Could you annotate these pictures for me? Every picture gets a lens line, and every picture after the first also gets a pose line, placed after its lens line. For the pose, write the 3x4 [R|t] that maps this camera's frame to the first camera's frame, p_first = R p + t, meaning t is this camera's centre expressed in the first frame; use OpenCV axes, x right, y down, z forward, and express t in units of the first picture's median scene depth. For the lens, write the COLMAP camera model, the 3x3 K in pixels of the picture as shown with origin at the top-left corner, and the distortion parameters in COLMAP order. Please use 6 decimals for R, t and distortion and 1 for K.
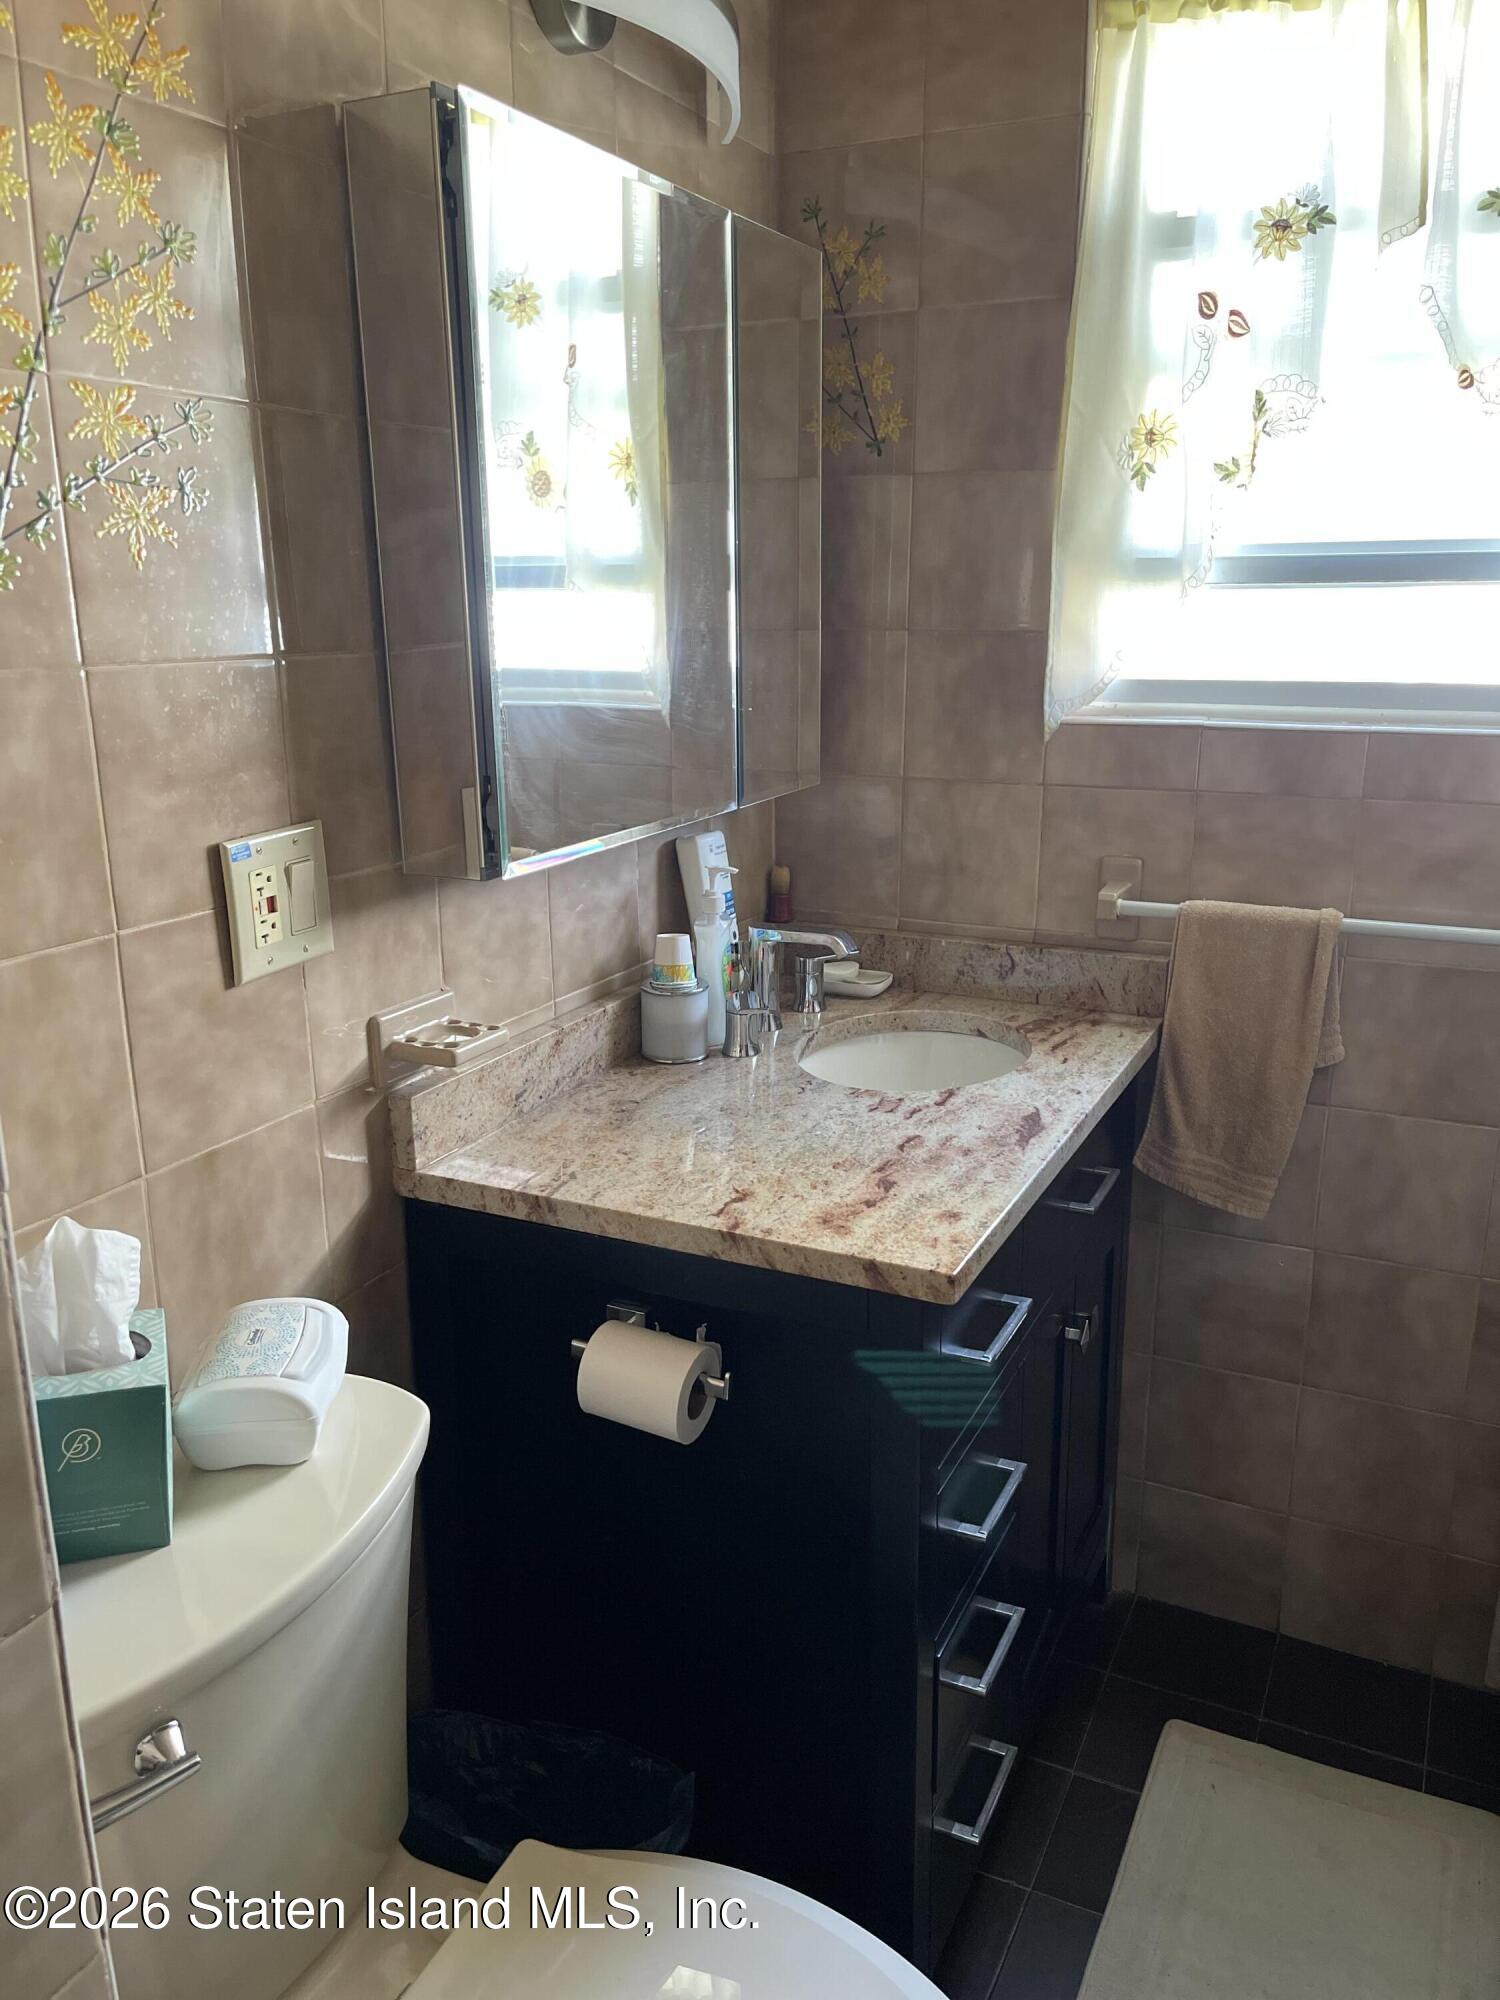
lens RADIAL K [[1526.6, 0, 745.3], [0, 1526.6, 1007.6], [0, 0, 1]] dist [0.061353, -0.094753]
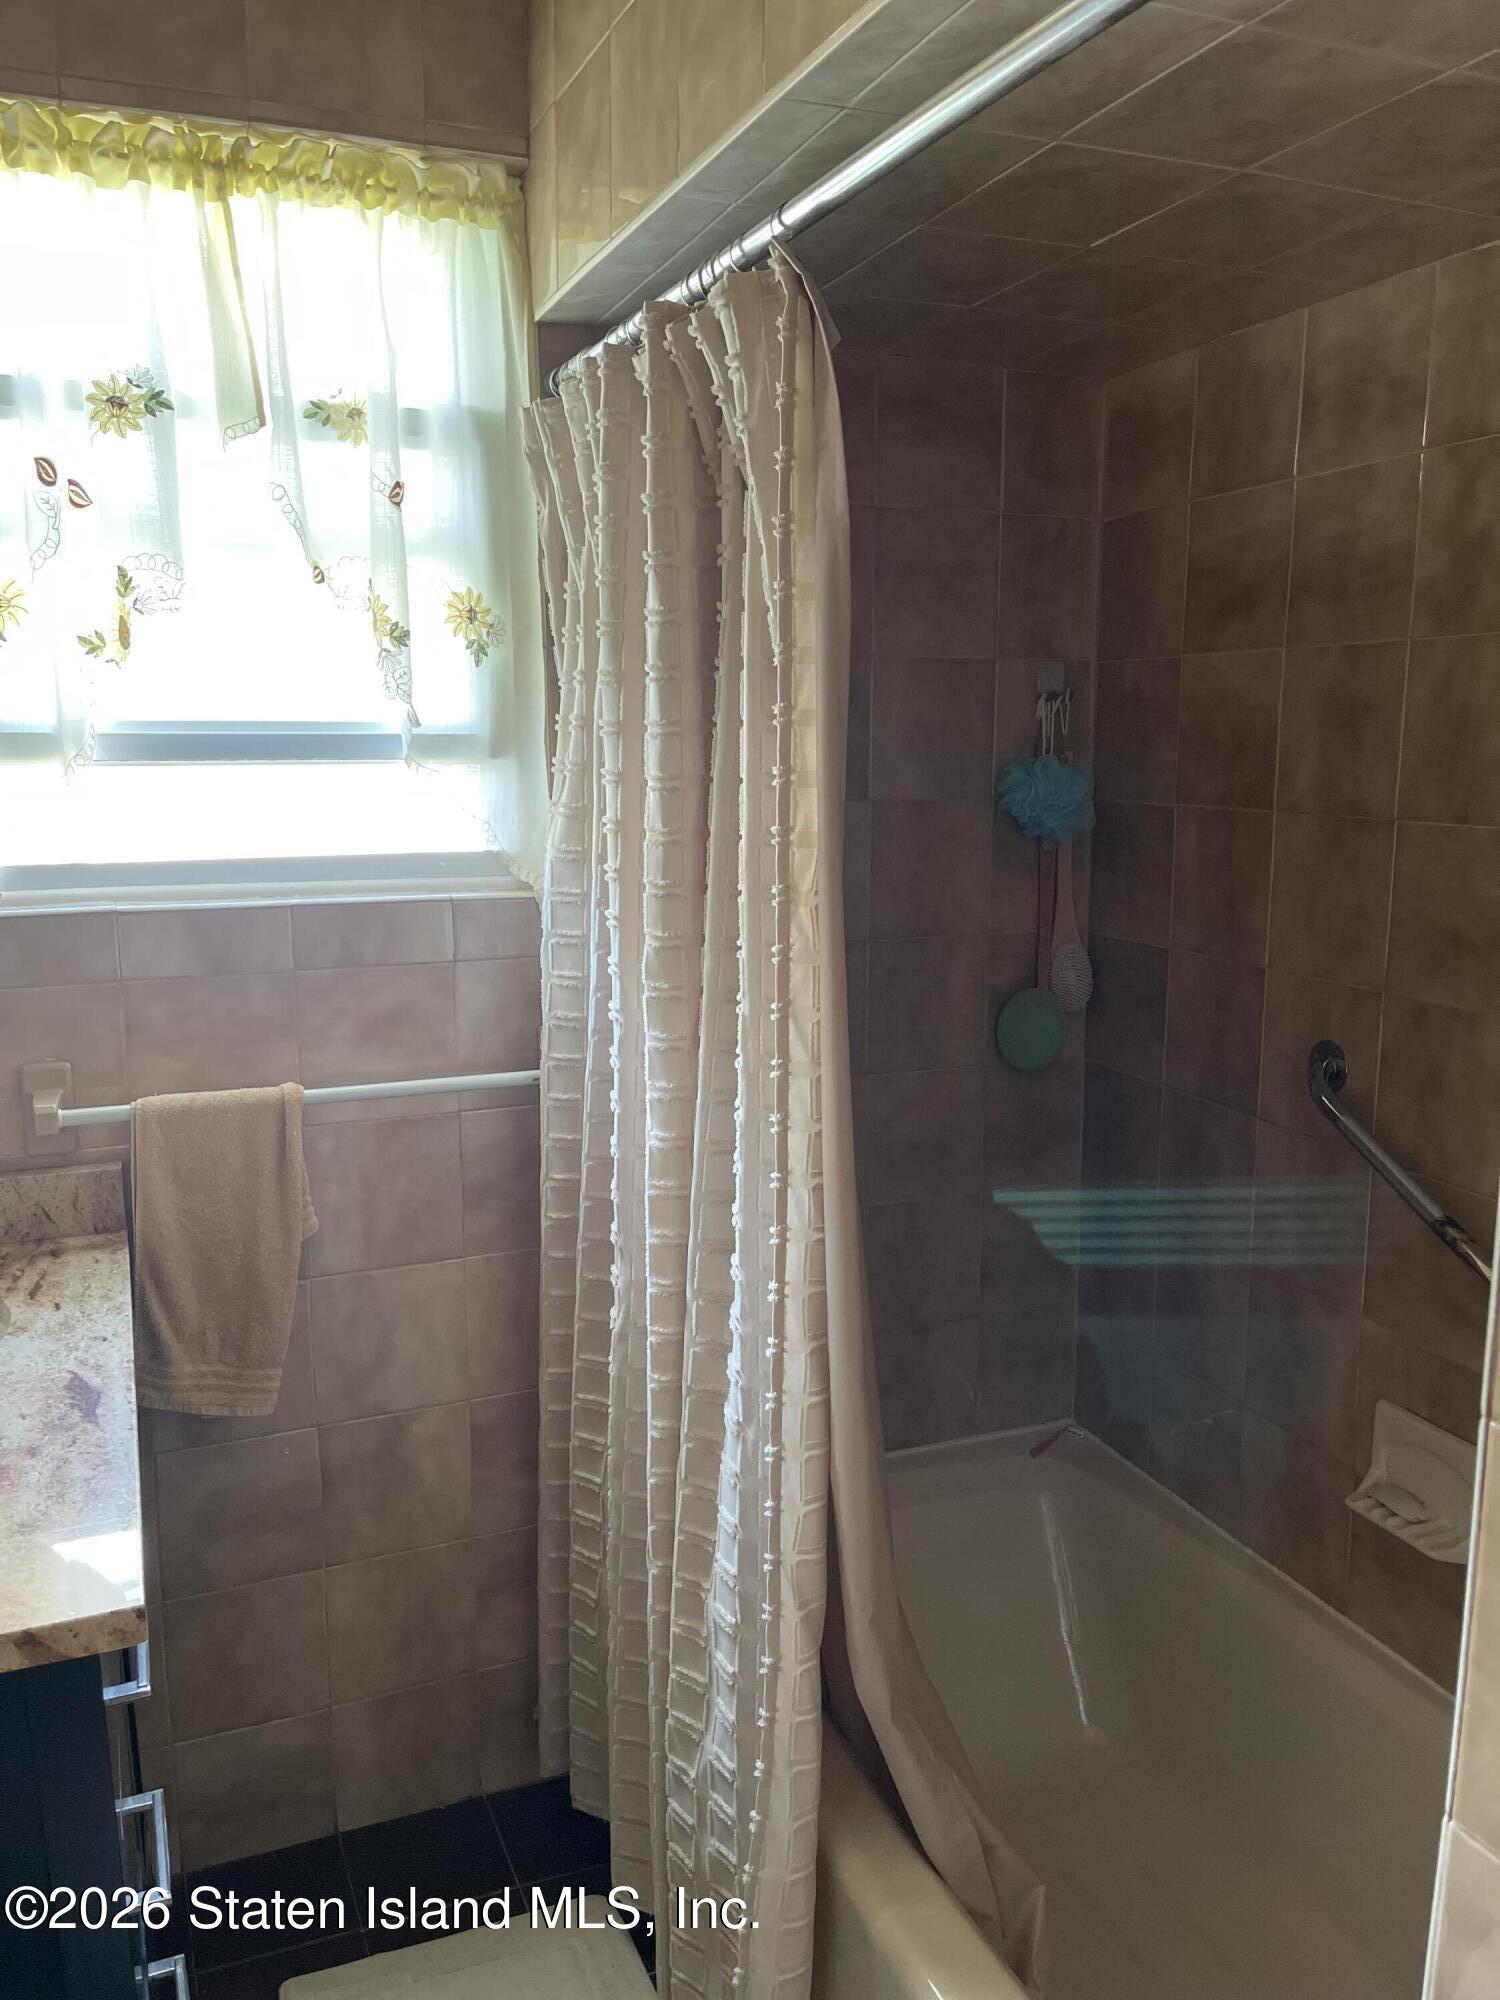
lens RADIAL K [[1526.6, 0, 739.1], [0, 1526.6, 1006.2], [0, 0, 1]] dist [0.061353, -0.094753]
pose [[0.661716, -0.125779, 0.739129, -0.152197], [0.193024, 0.981177, -0.005839, -0.050666], [-0.724482, 0.146534, 0.673538, 0.112824]]
